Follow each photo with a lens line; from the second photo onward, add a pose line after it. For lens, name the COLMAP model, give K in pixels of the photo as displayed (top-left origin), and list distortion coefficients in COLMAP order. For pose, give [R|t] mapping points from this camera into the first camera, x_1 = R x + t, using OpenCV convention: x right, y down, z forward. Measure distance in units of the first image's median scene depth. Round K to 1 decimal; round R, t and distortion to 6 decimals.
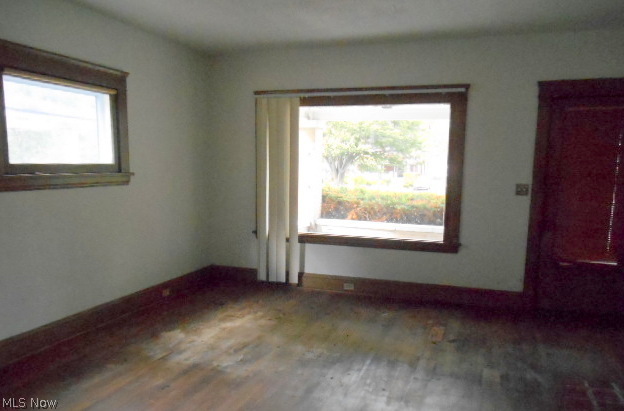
lens RADIAL K [[484.8, 0, 311.3], [0, 484.8, 229.0], [0, 0, 1]] dist [-0.005589, 0.001286]
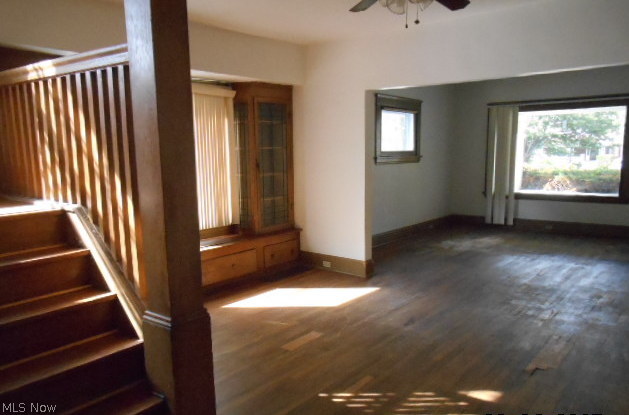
lens RADIAL K [[488.6, 0, 313.8], [0, 488.6, 231.2], [0, 0, 1]] dist [-0.005589, 0.001286]
pose [[0.943790, 0.027311, -0.329415, -0.076391], [-0.017798, 0.999334, 0.031861, 0.062382], [0.330066, -0.024207, 0.943647, -0.468534]]
